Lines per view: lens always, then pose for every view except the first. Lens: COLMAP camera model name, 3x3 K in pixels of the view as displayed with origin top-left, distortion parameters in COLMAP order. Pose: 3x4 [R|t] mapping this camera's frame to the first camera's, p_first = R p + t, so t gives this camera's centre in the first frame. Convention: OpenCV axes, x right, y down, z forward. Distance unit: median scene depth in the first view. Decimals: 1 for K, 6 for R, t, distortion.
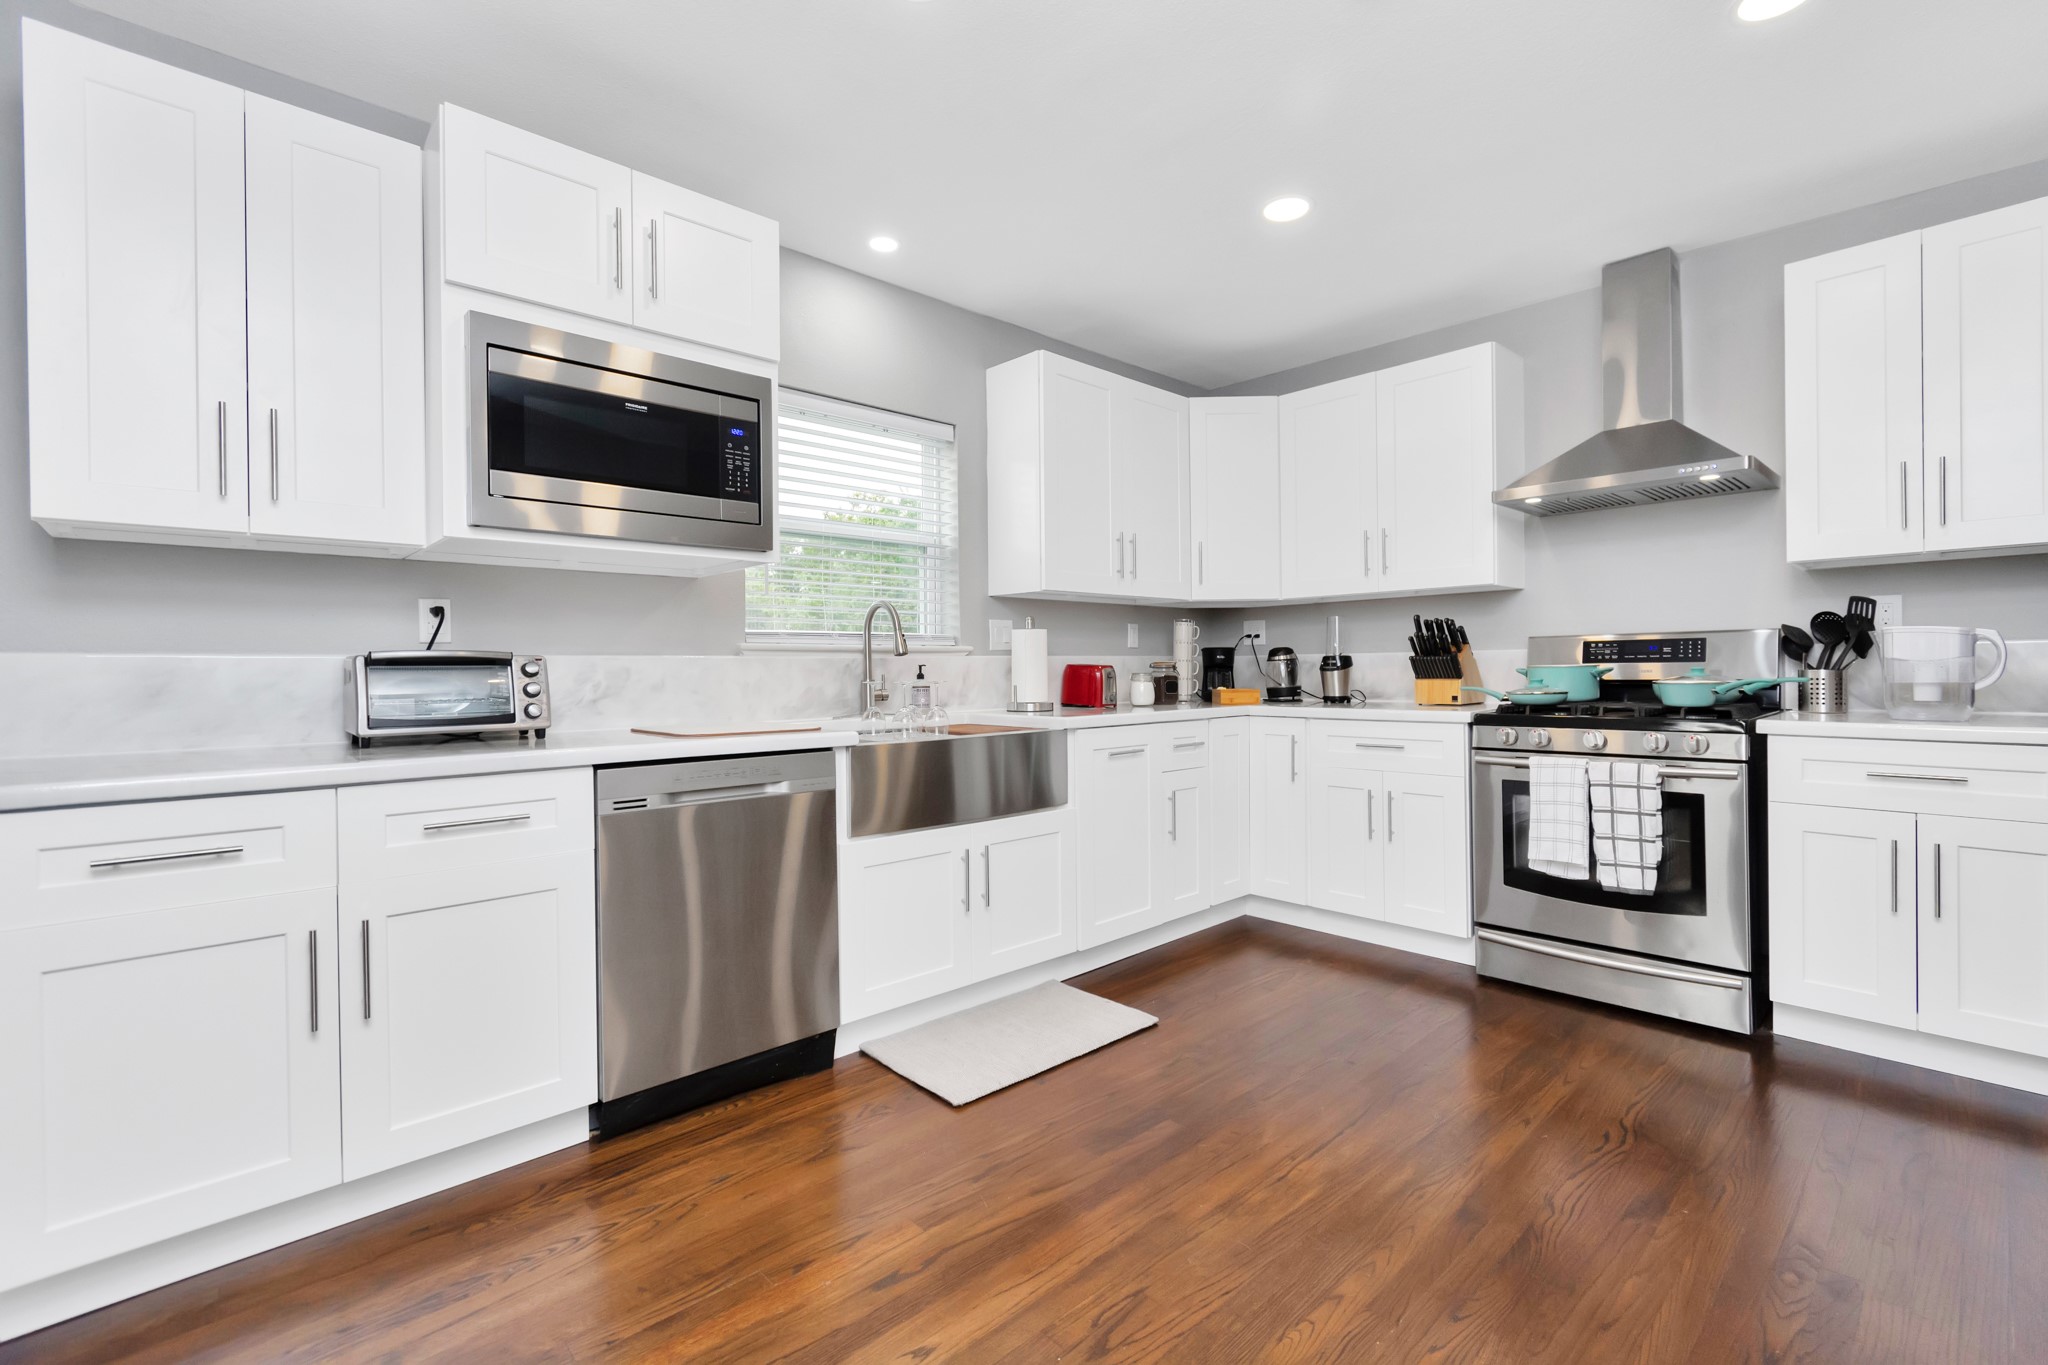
lens RADIAL K [[897.3, 0, 1051.2], [0, 897.3, 672.7], [0, 0, 1]] dist [-0.004168, -0.000693]
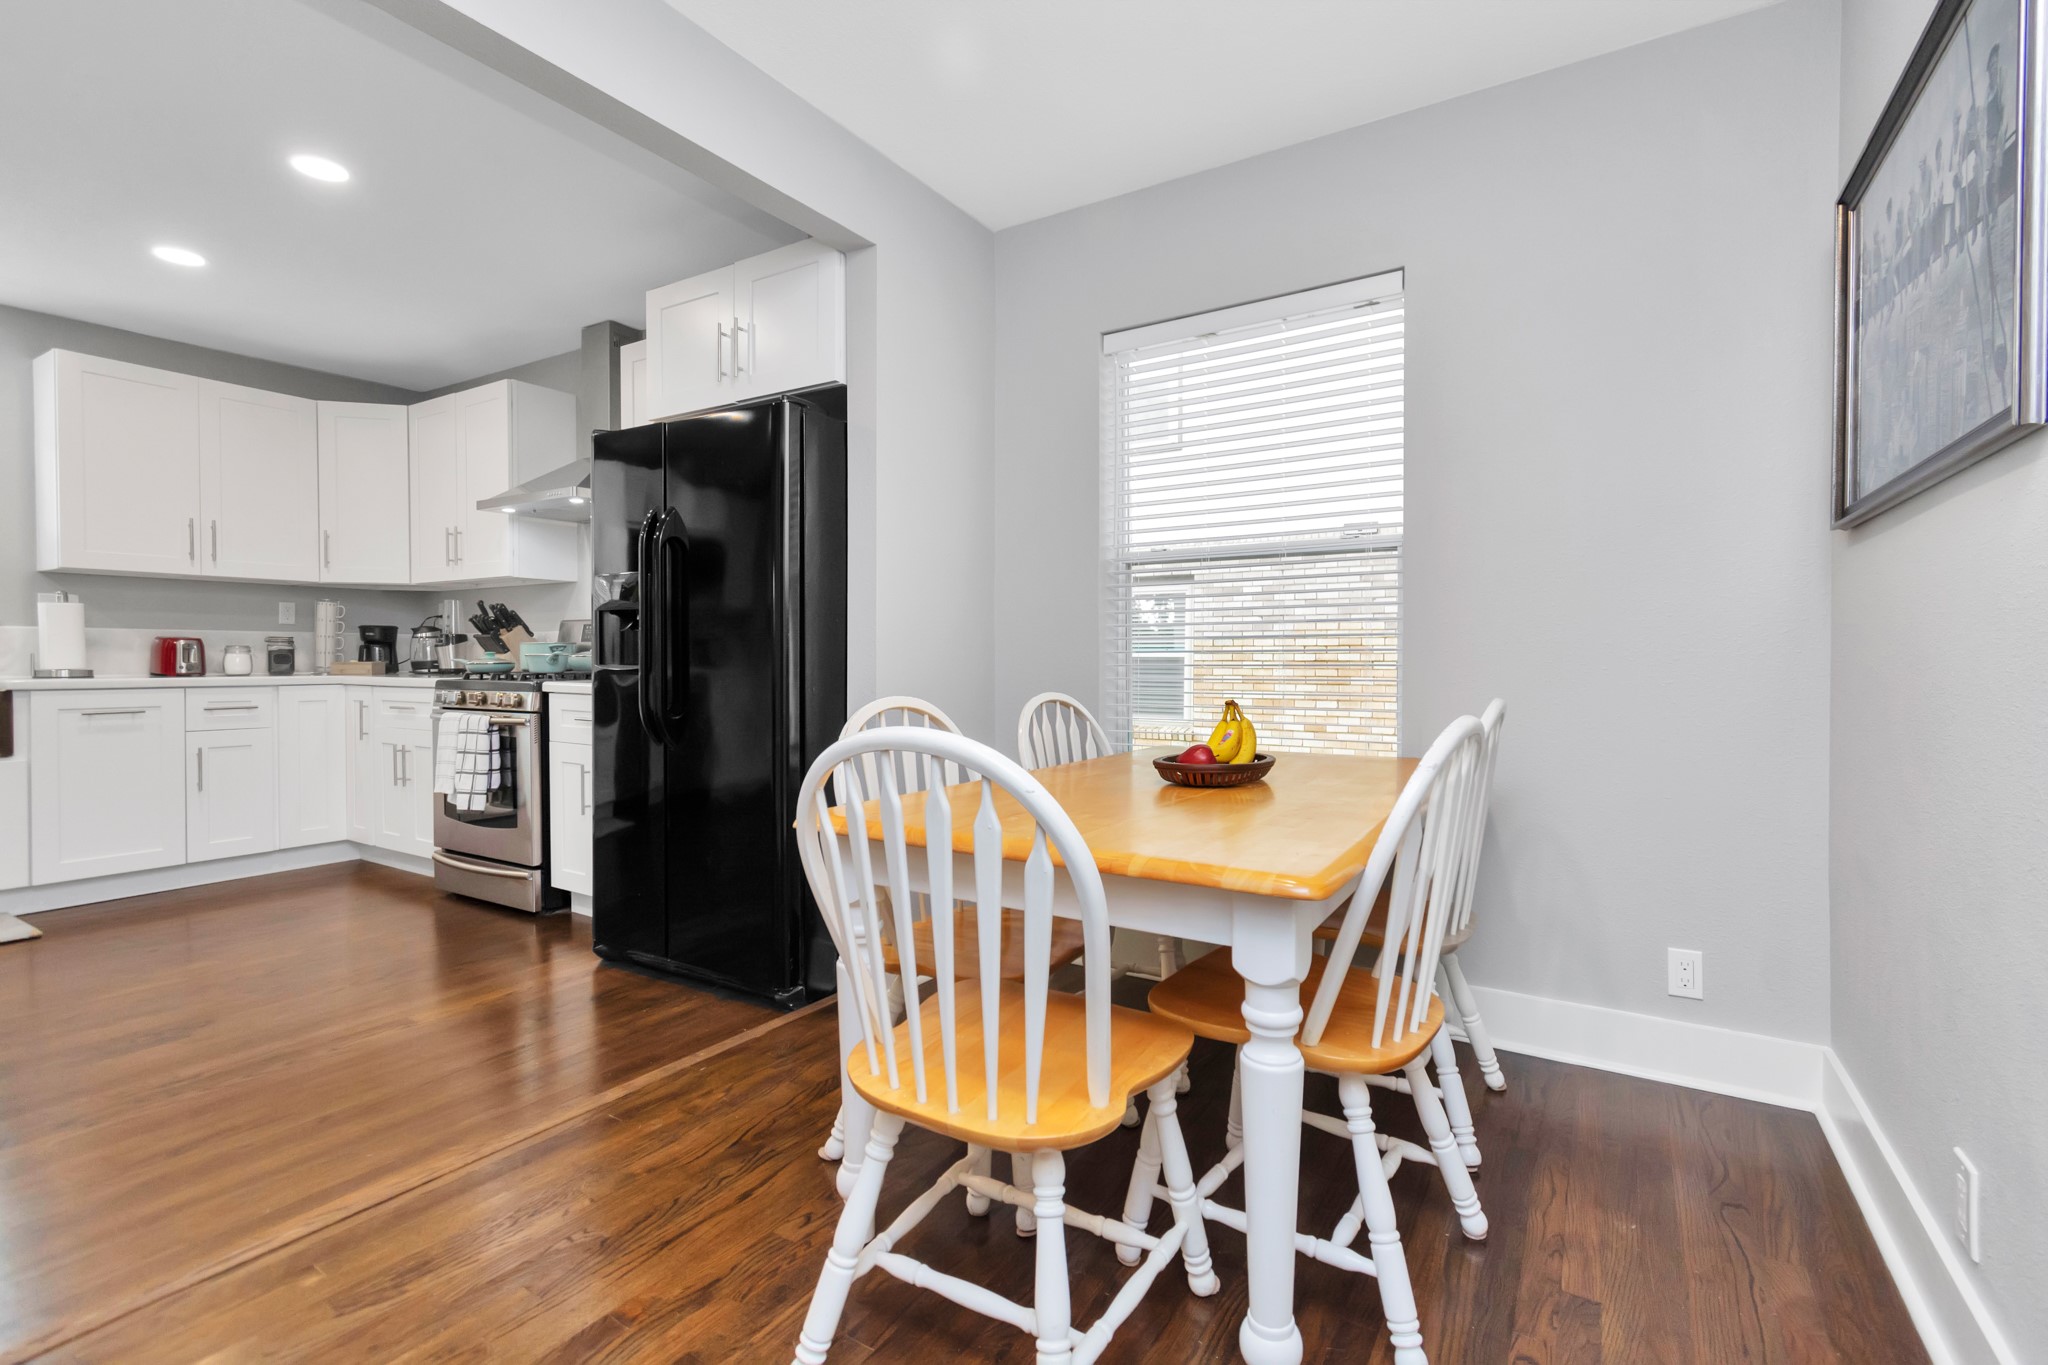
lens RADIAL K [[897.3, 0, 1051.2], [0, 897.3, 672.7], [0, 0, 1]] dist [-0.004168, -0.000693]
pose [[0.960752, 0.008845, 0.277266, 1.055532], [-0.011725, 0.999893, 0.008732, 0.017592], [-0.277160, -0.011640, 0.960753, -0.478105]]
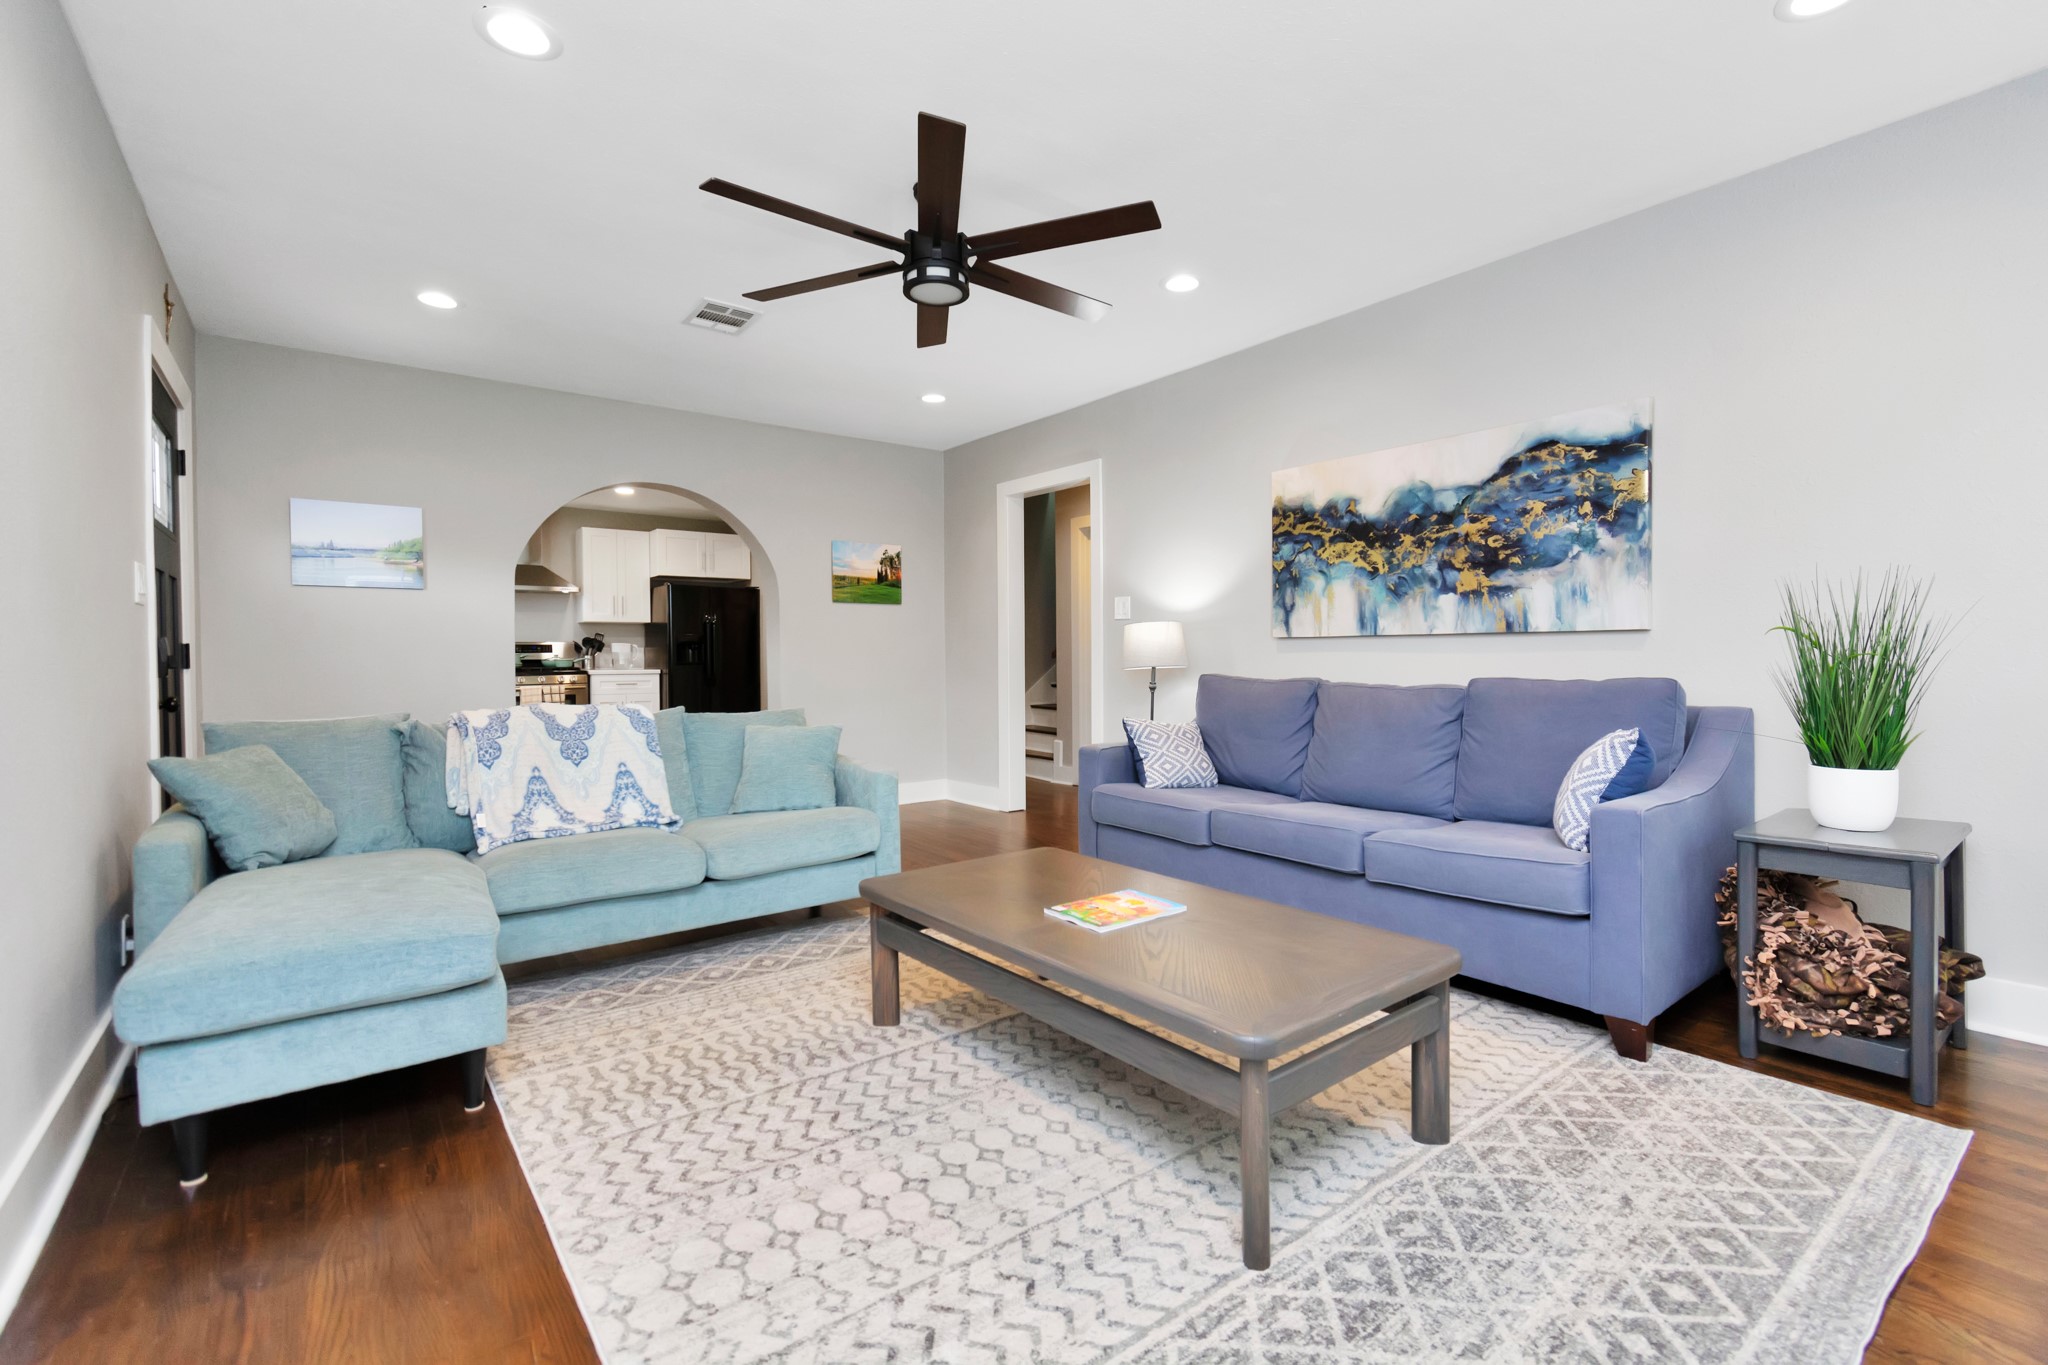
lens RADIAL K [[897.3, 0, 1051.2], [0, 897.3, 672.7], [0, 0, 1]] dist [-0.004168, -0.000693]
pose [[0.065438, -0.002481, 0.997854, -2.208786], [0.009660, 0.999952, 0.001852, 0.066268], [-0.997810, 0.009518, 0.065459, -0.843066]]
